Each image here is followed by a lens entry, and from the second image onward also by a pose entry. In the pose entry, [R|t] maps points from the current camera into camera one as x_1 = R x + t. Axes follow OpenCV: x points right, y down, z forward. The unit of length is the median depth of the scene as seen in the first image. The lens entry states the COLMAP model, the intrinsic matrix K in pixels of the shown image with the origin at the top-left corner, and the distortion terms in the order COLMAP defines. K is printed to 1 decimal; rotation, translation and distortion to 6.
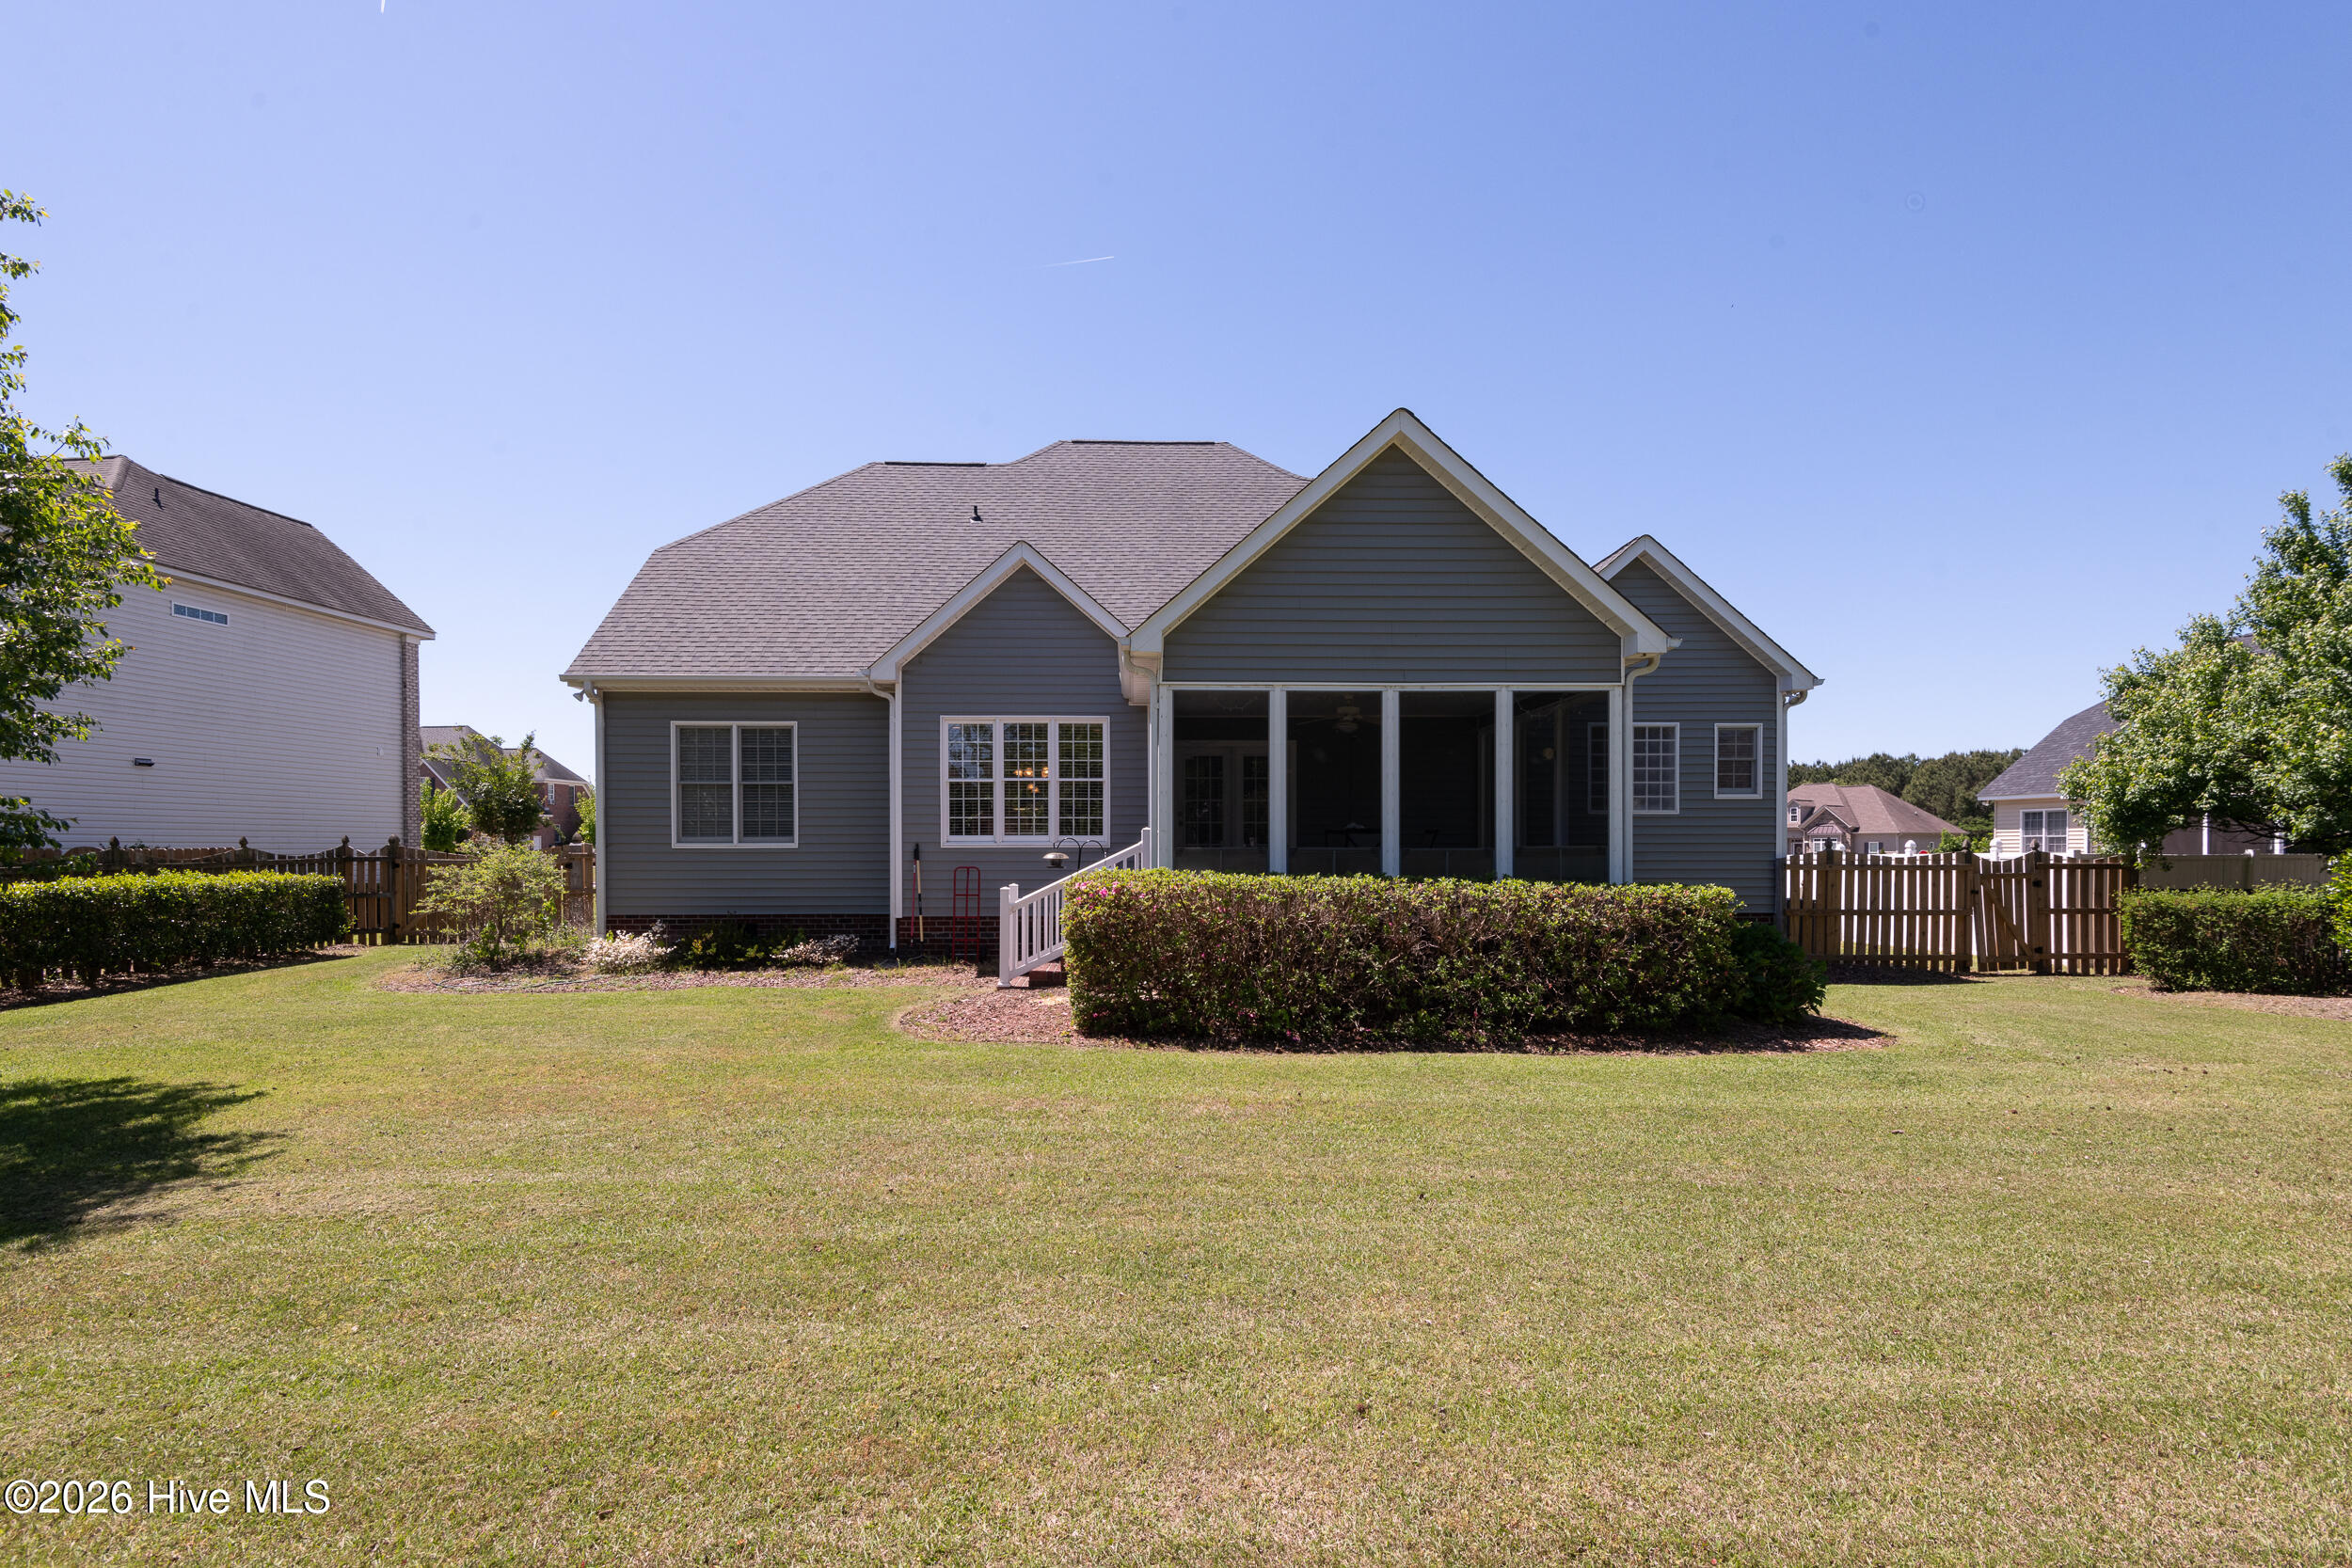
lens RADIAL K [[1124.0, 0, 1139.7], [0, 1124.0, 832.7], [0, 0, 1]] dist [0.041480, -0.024260]
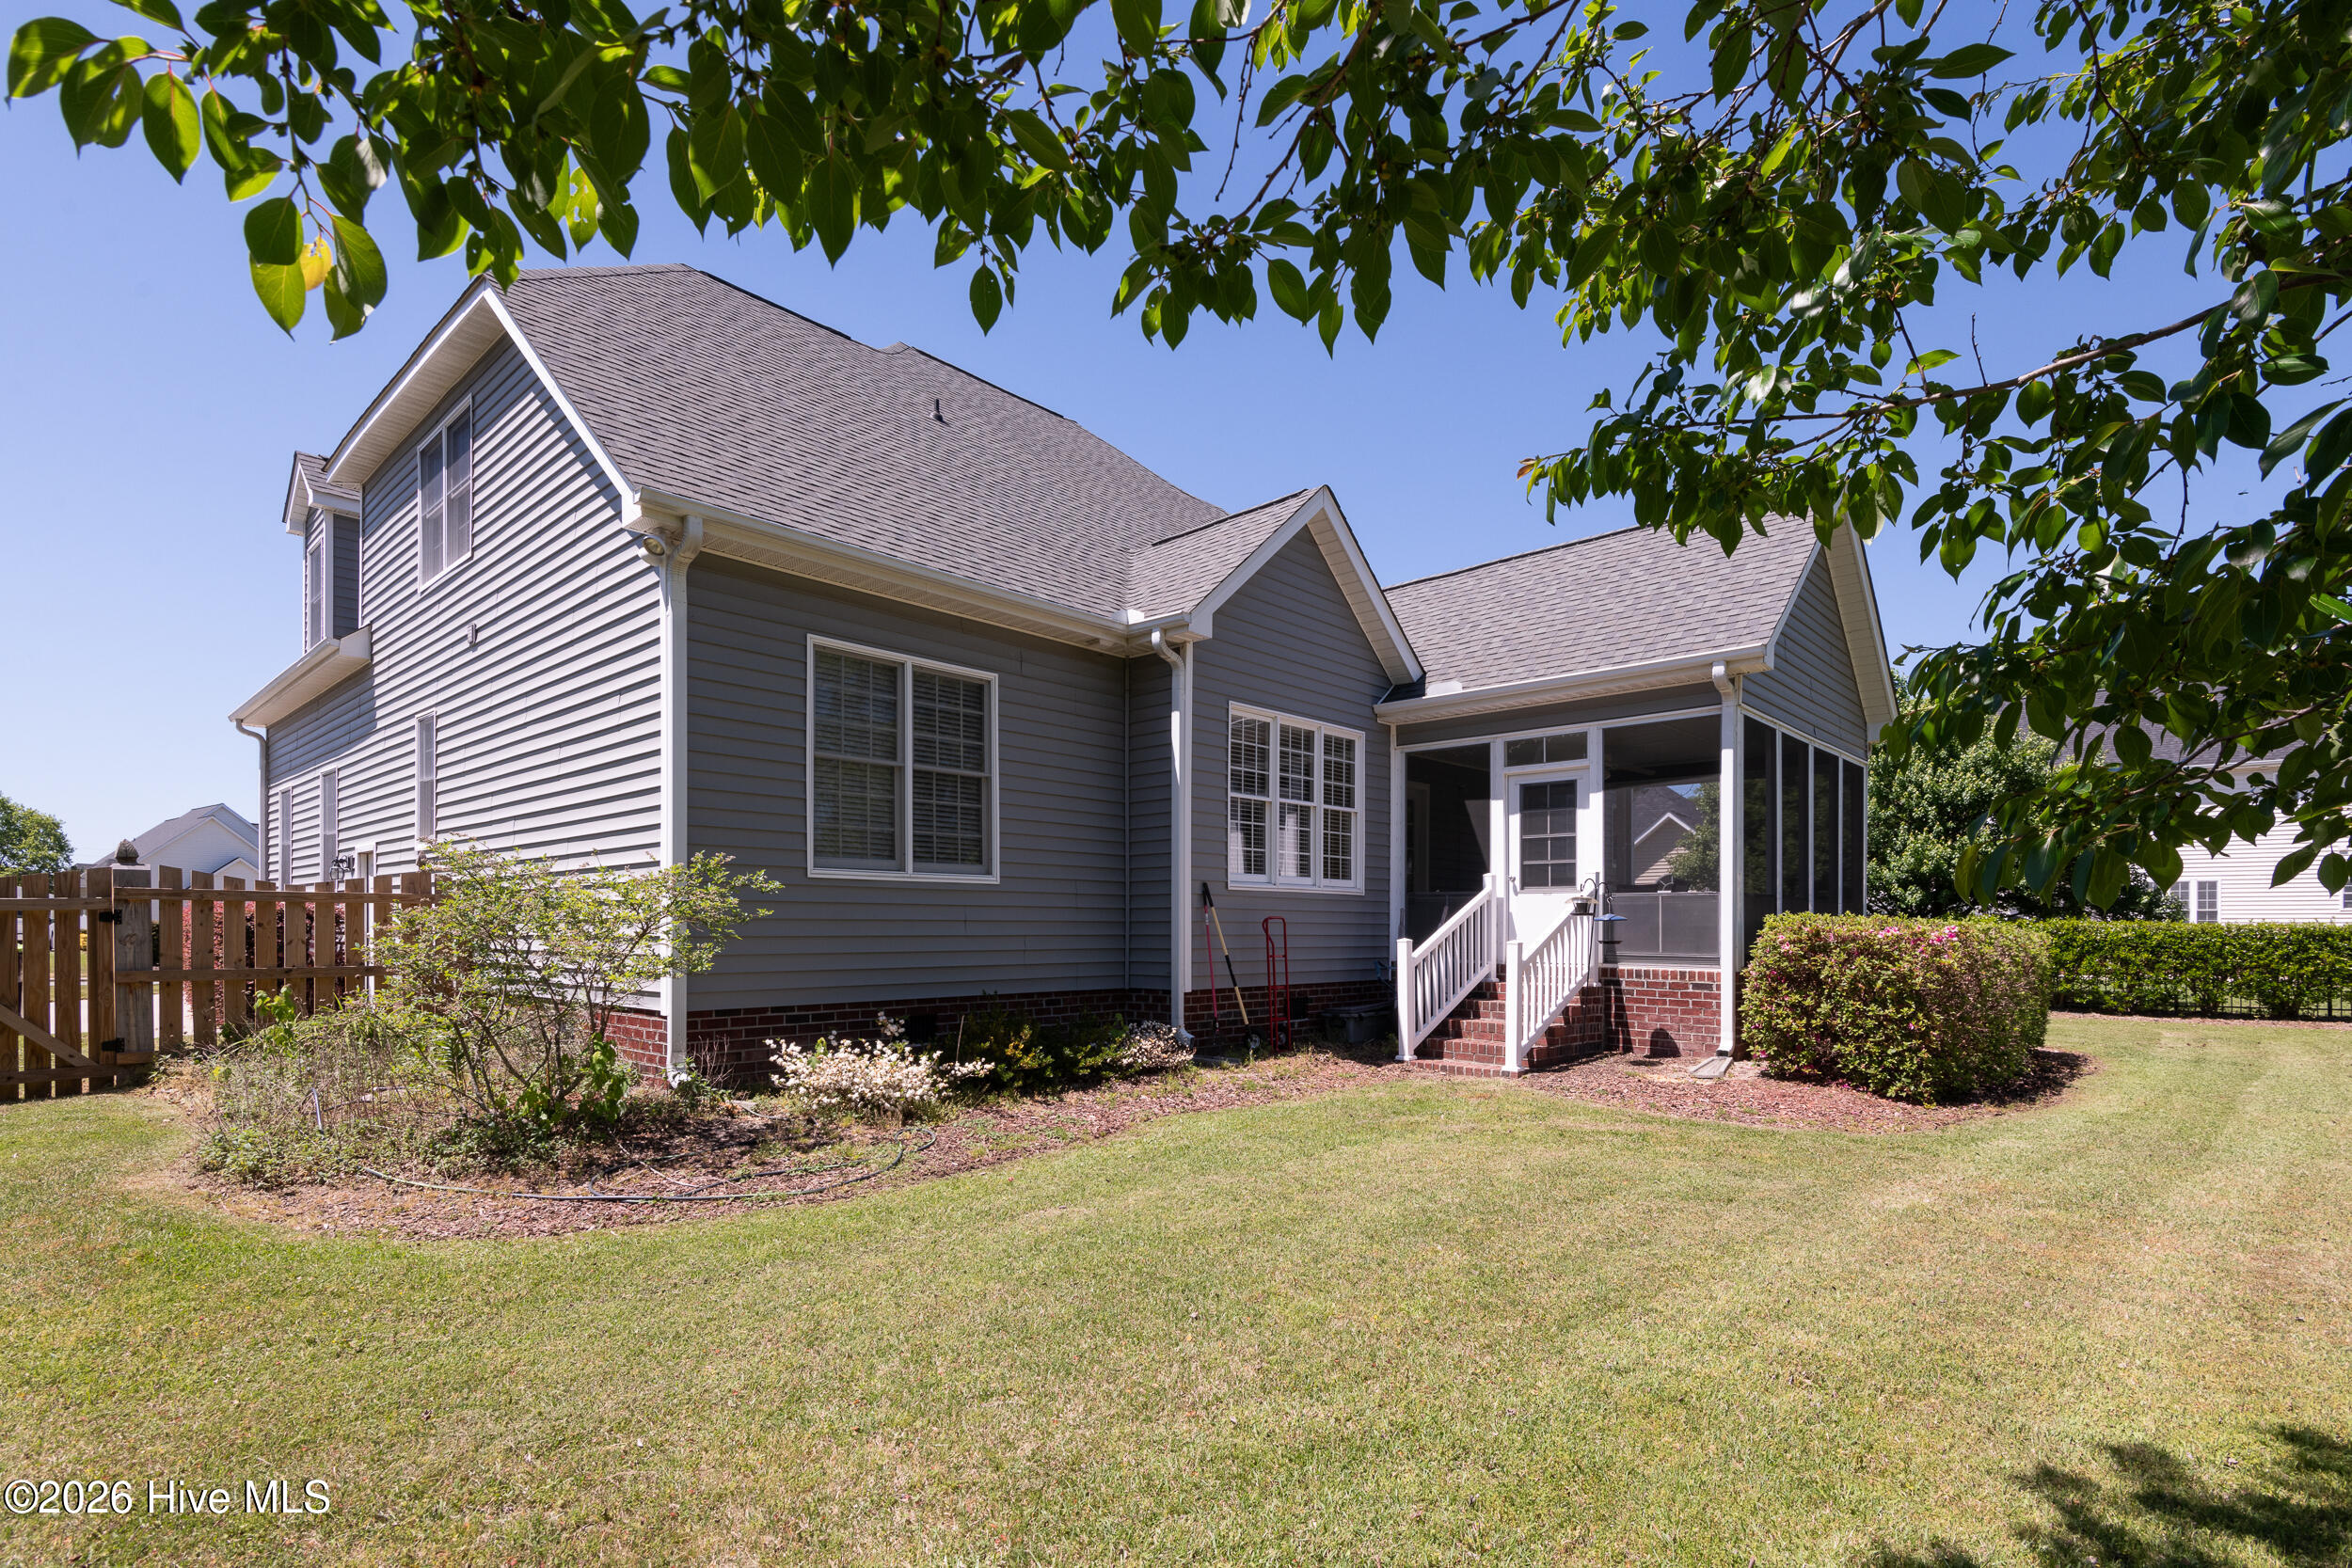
lens RADIAL K [[1126.2, 0, 1170.5], [0, 1126.2, 909.0], [0, 0, 1]] dist [0.035088, -0.024152]
pose [[0.691078, 0.015354, 0.722617, -0.707476], [-0.017983, 0.999830, -0.004046, 0.028928], [-0.722556, -0.010199, 0.691237, 0.542070]]
